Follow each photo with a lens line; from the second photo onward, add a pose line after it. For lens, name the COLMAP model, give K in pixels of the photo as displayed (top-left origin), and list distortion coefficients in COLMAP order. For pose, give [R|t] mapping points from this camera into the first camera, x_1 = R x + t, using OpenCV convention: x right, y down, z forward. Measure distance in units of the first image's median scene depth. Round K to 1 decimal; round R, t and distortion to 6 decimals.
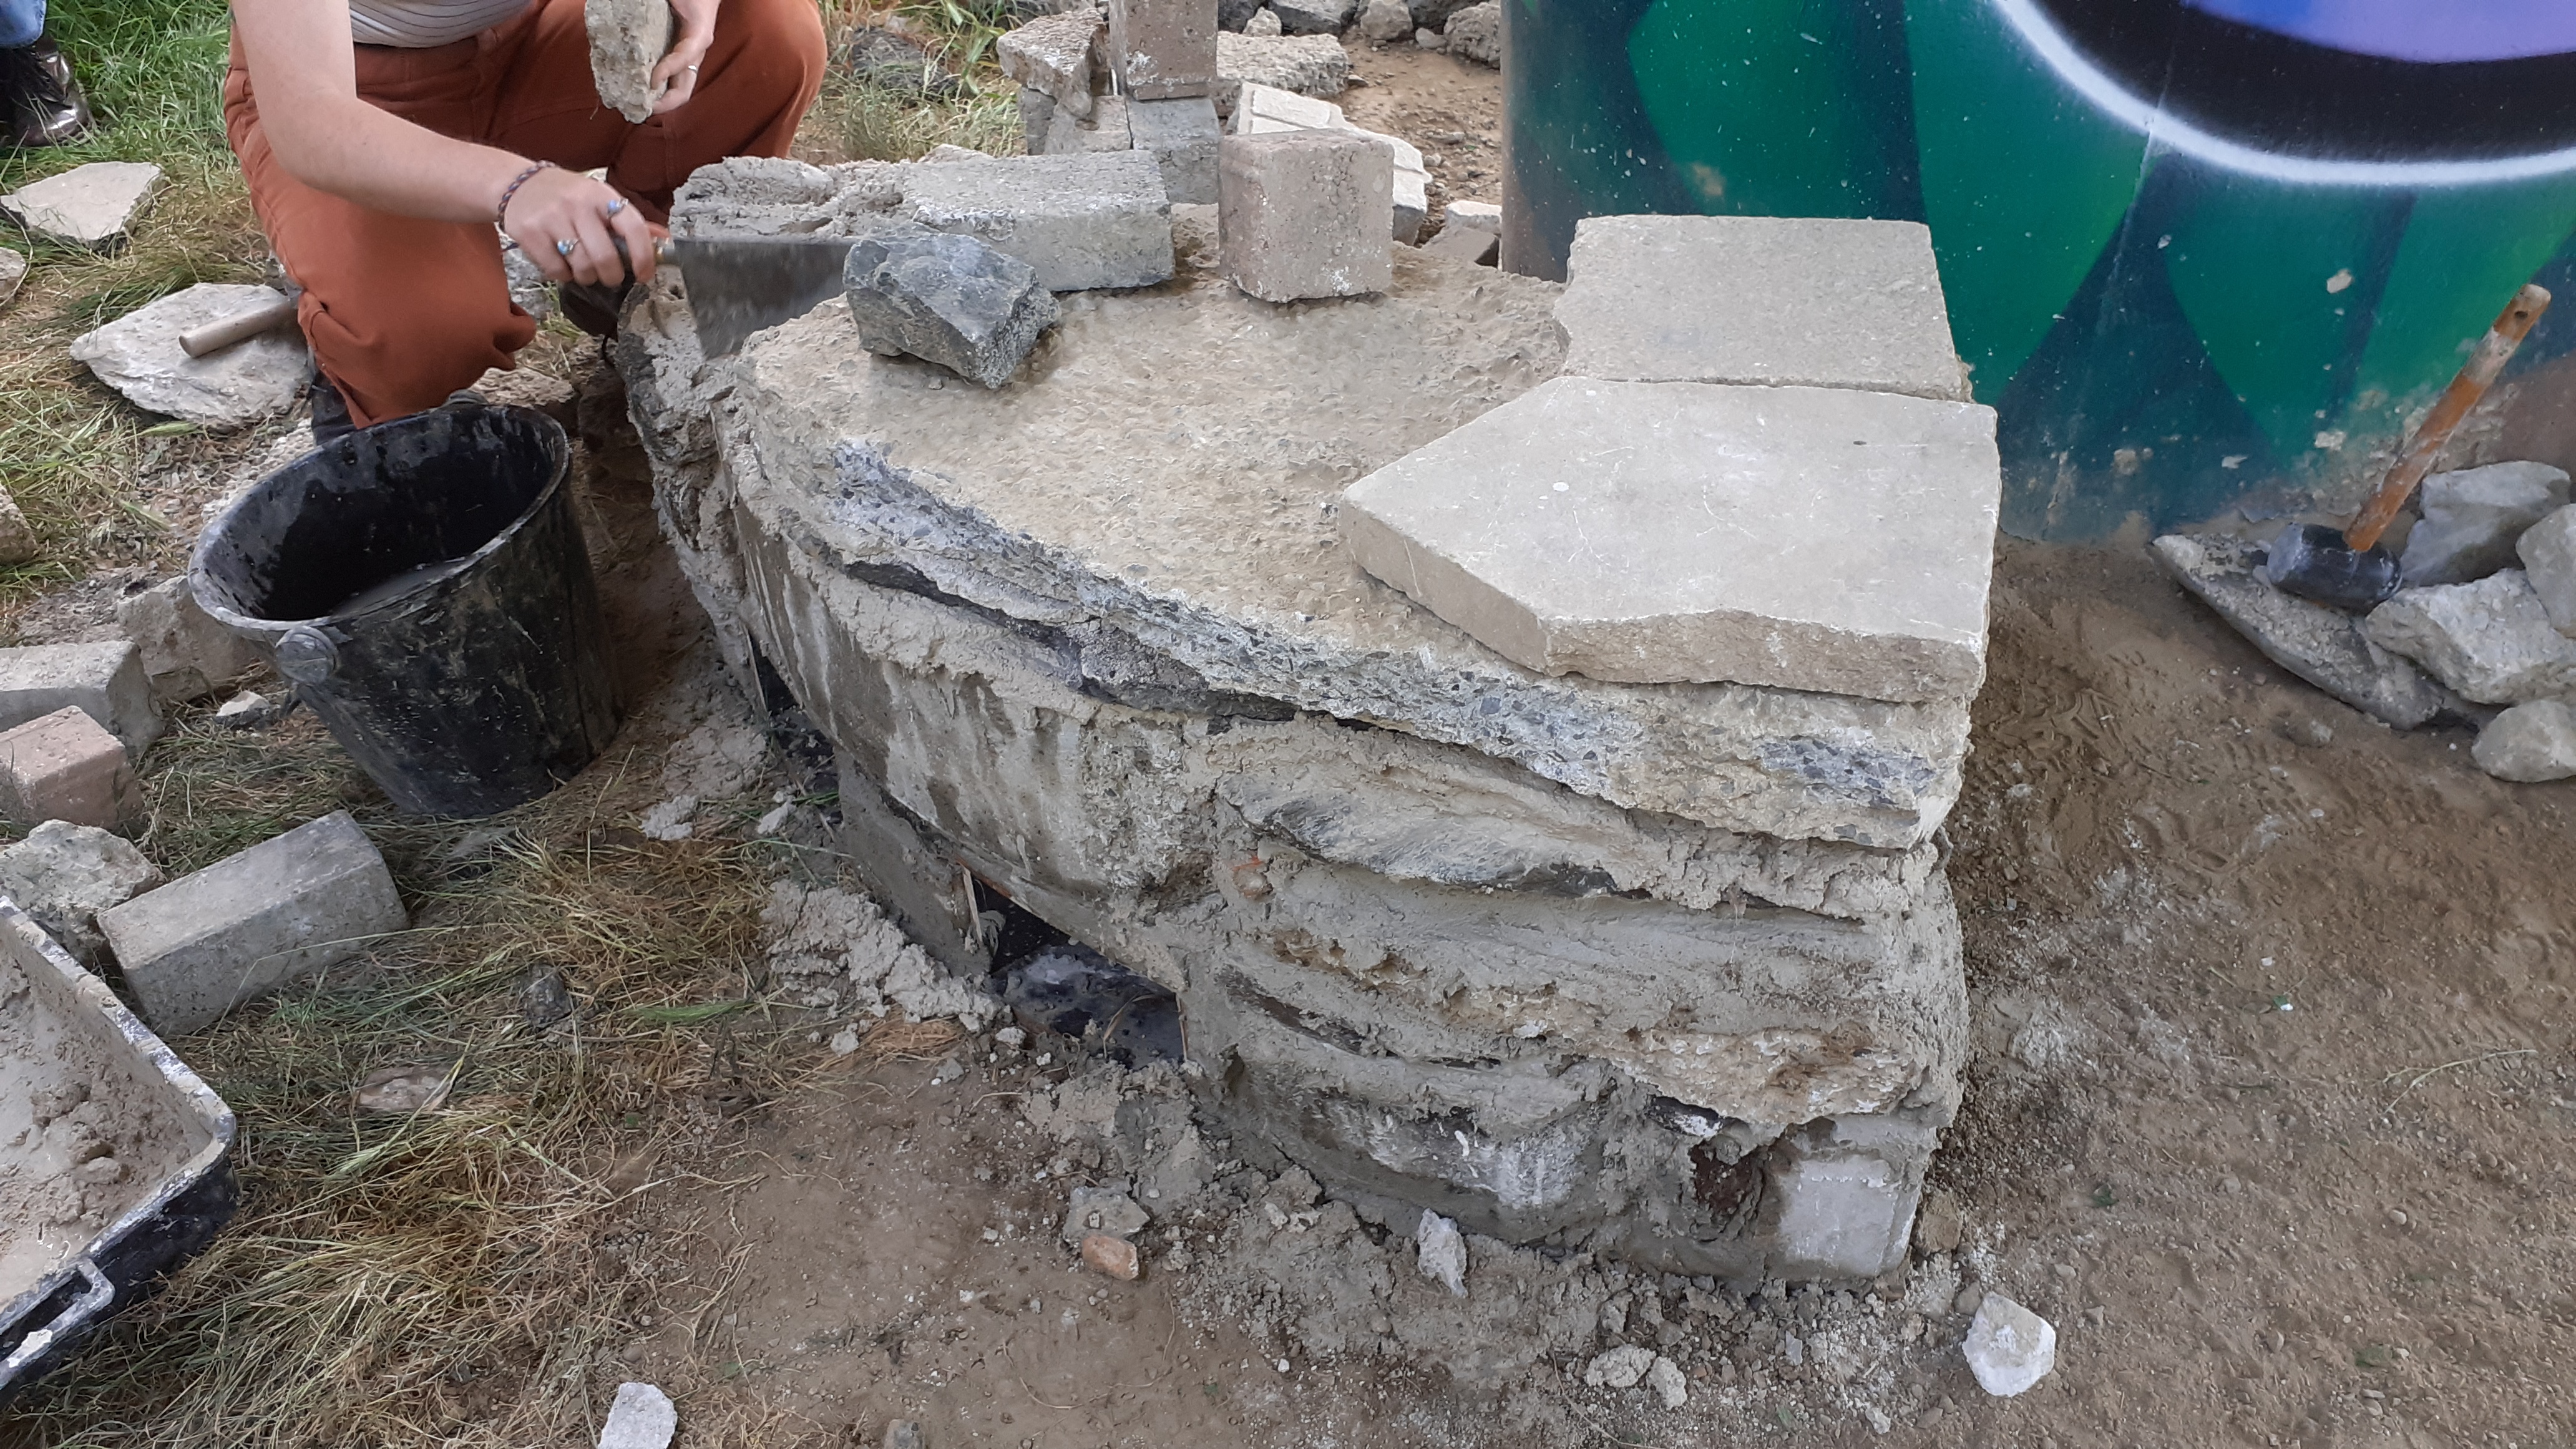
lens RADIAL K [[2065.4, 0, 1288.0], [0, 2065.4, 724.5], [0, 0, 1]] dist [0.247875, -0.710730]
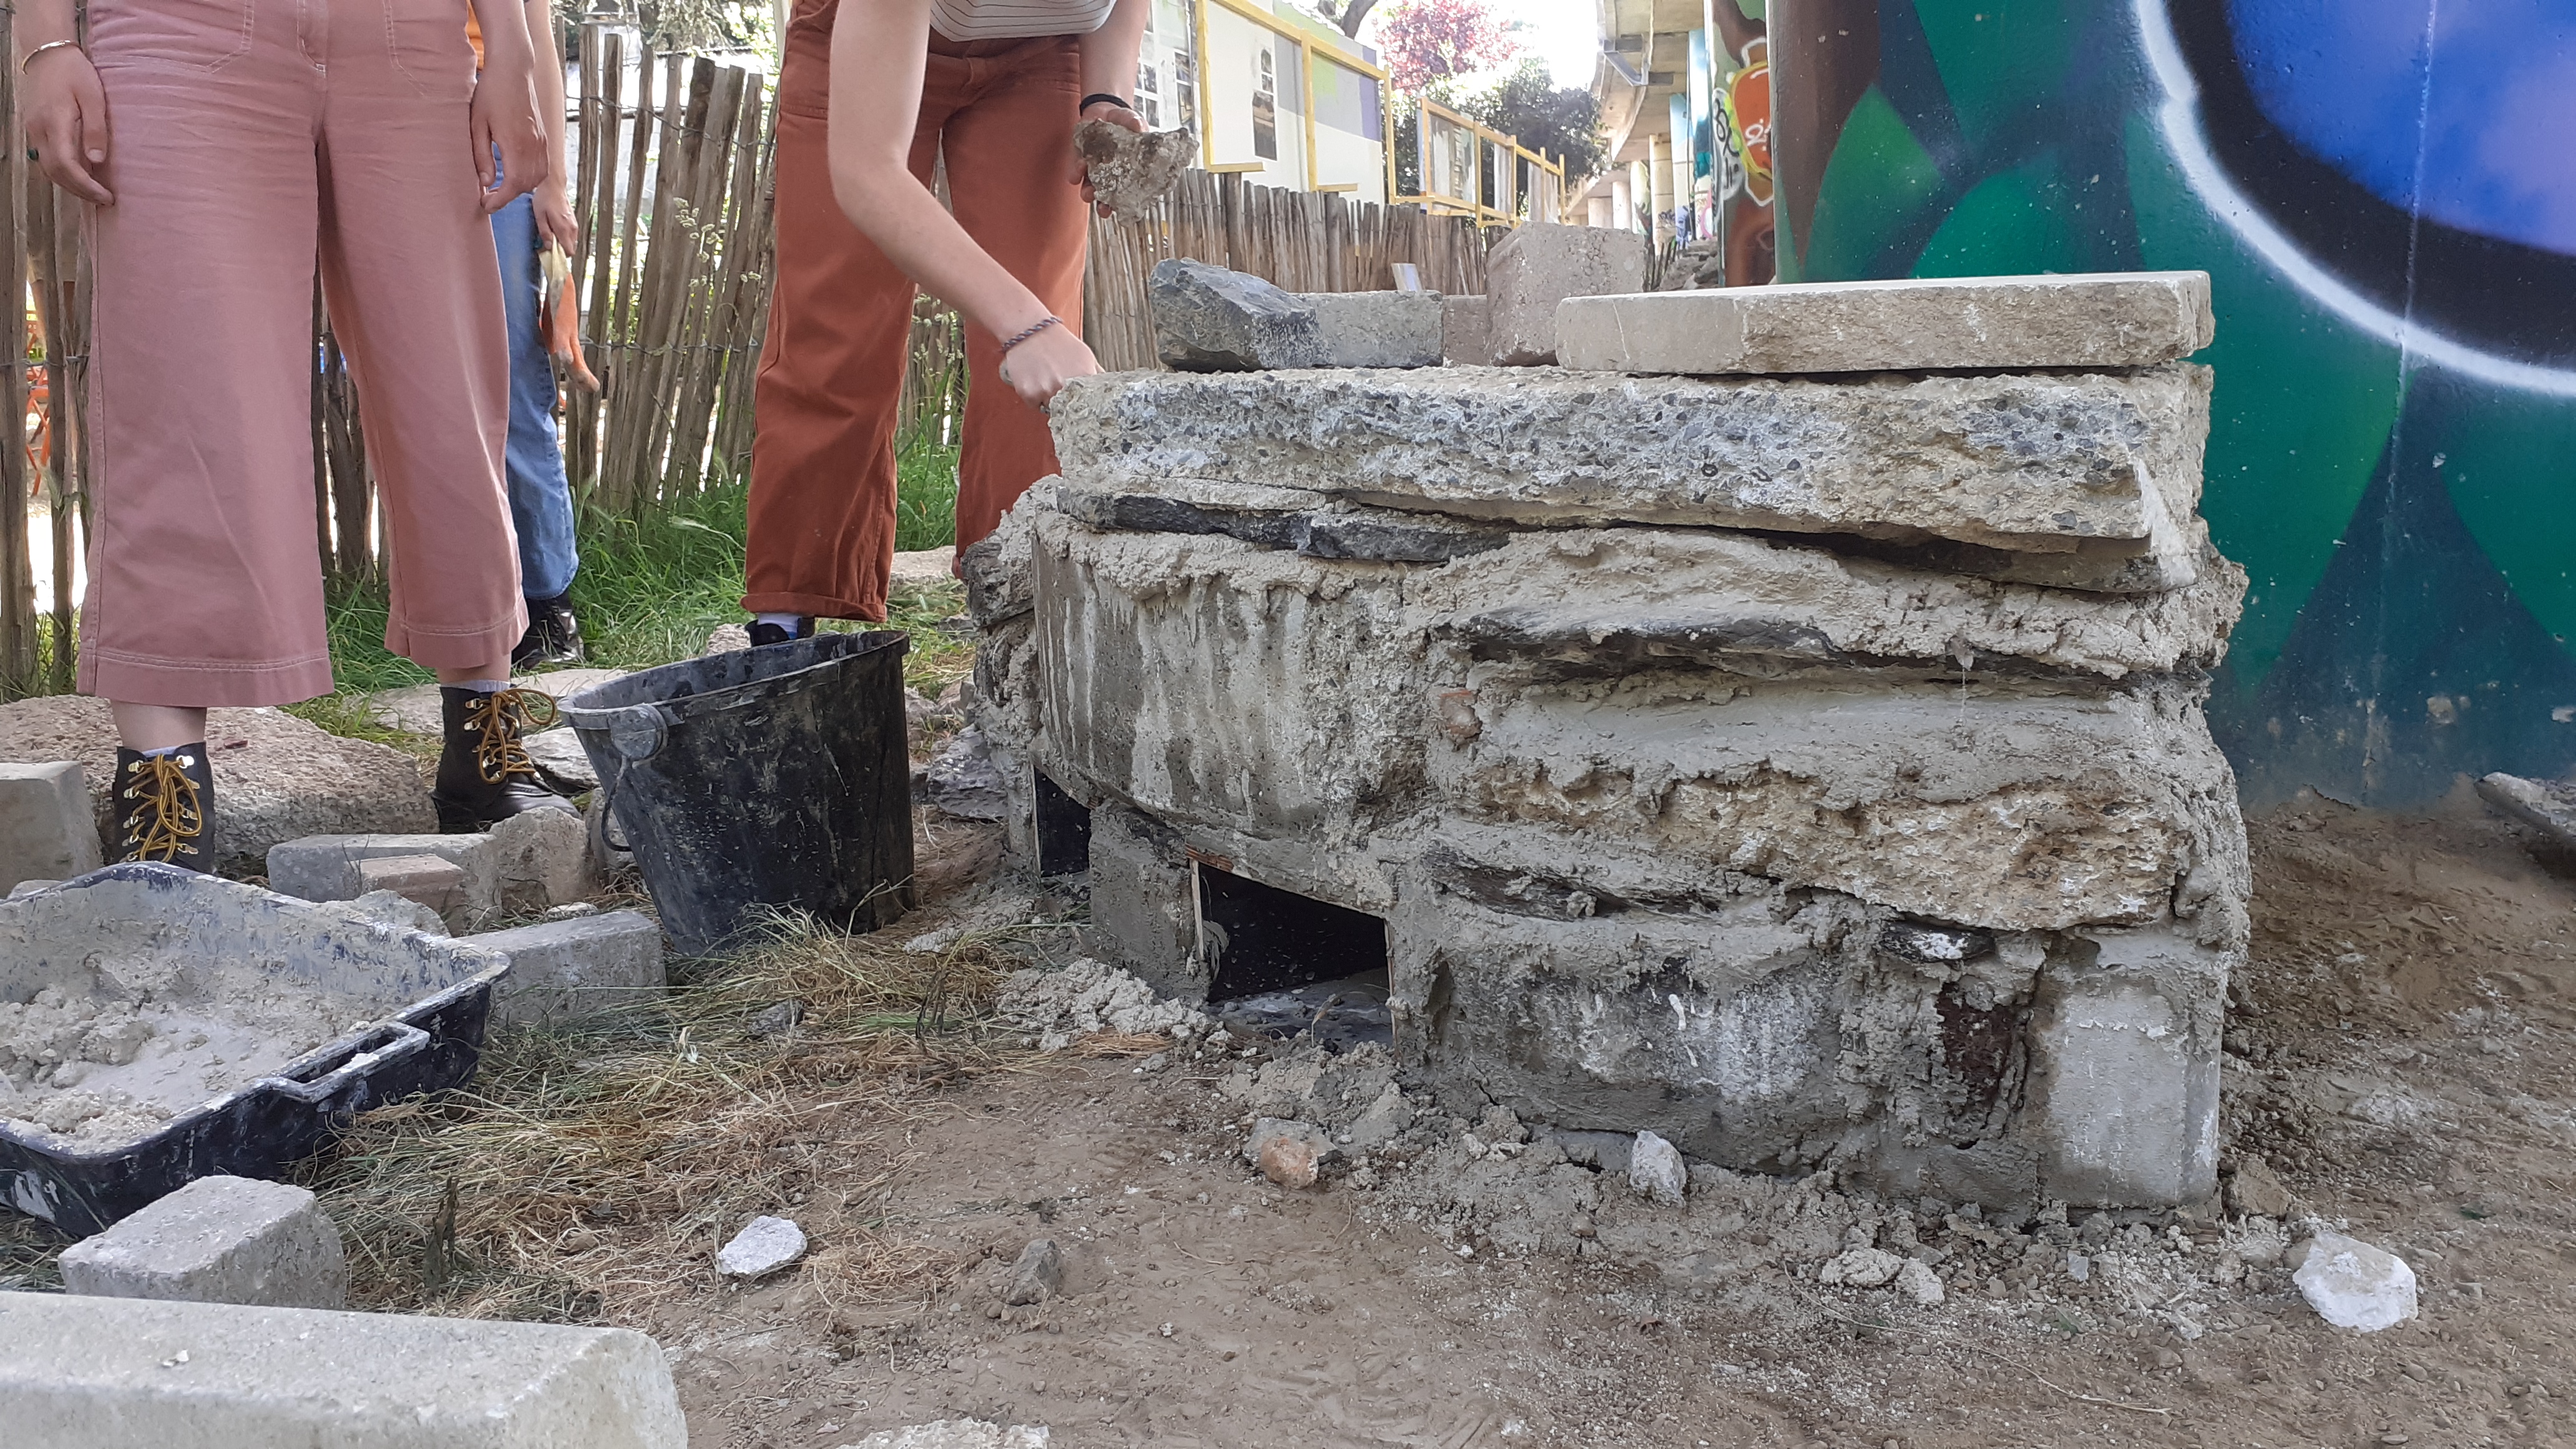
lens RADIAL K [[2065.4, 0, 1288.0], [0, 2065.4, 724.5], [0, 0, 1]] dist [0.247875, -0.710730]
pose [[0.982385, 0.022567, -0.185498, 0.082290], [-0.104547, 0.889153, -0.445507, 0.509298], [0.154883, 0.457053, 0.875851, 0.119371]]
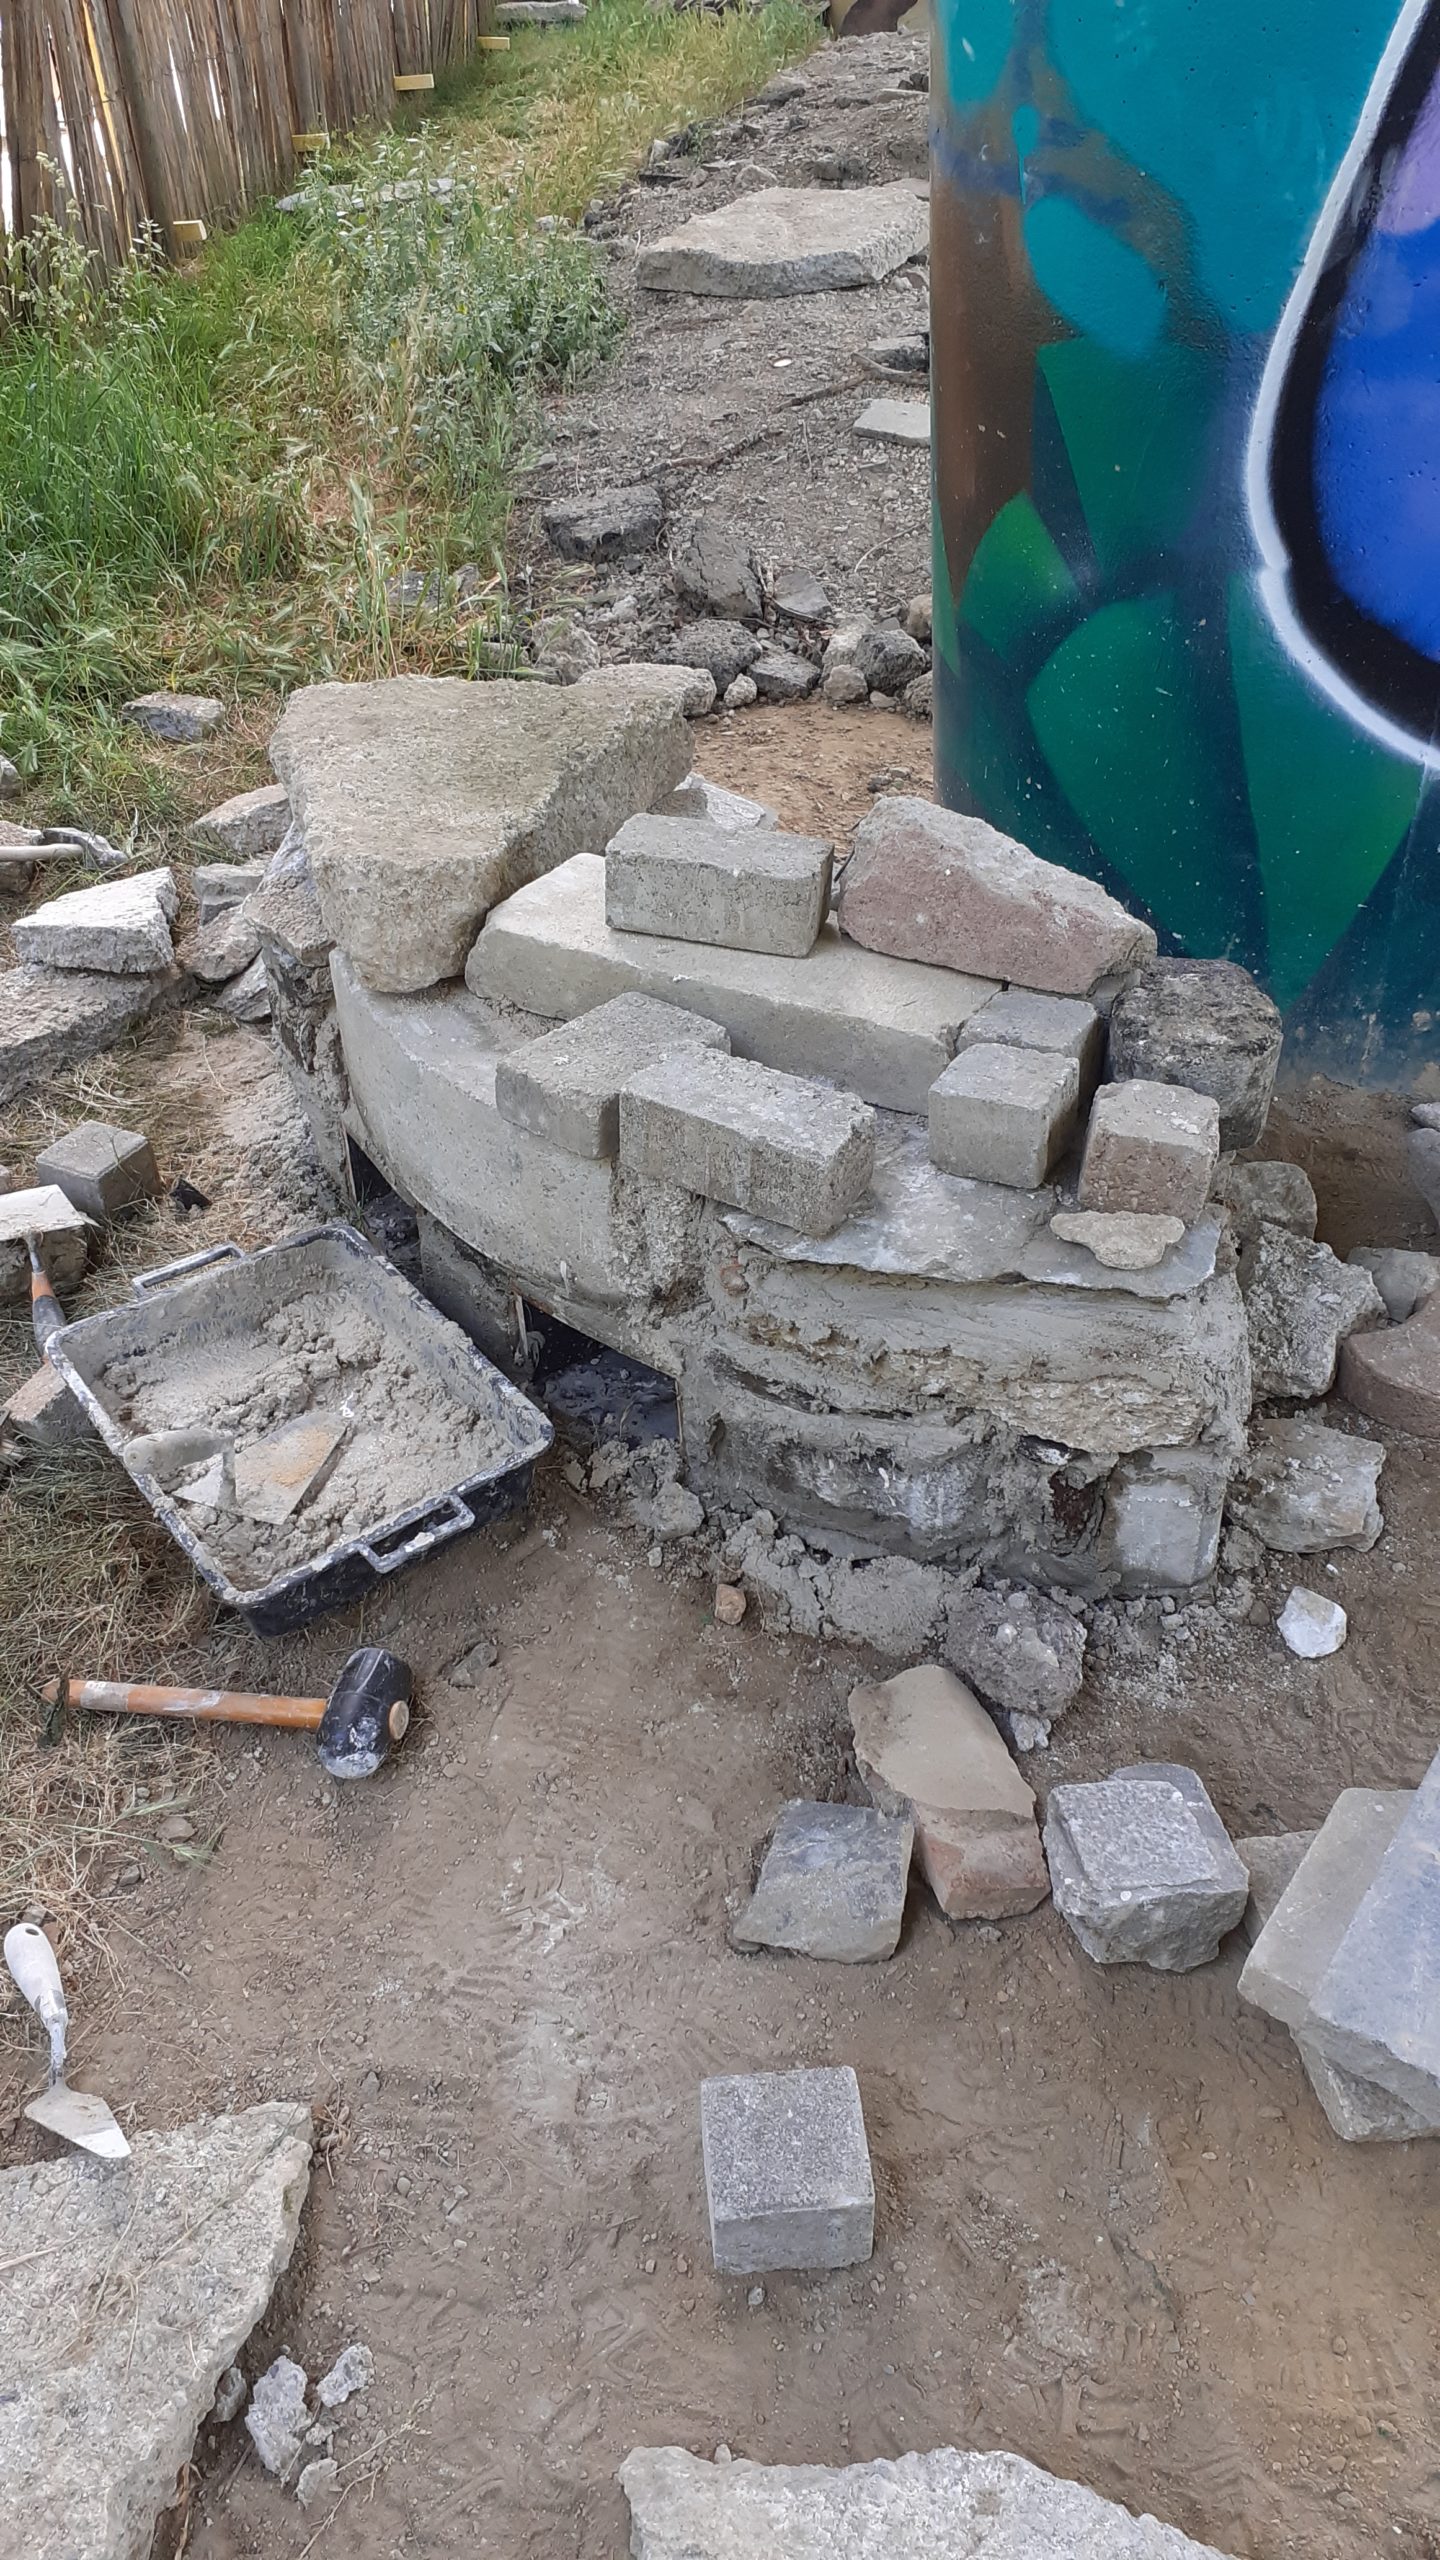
lens RADIAL K [[2052.5, 0, 677.3], [0, 2052.5, 1246.8], [0, 0, 1]] dist [0.247875, -0.710730]
pose [[0.999299, 0.014096, -0.034673, -0.007535], [-0.016292, 0.997823, -0.063898, 0.137179], [0.033697, 0.064418, 0.997354, -0.367891]]
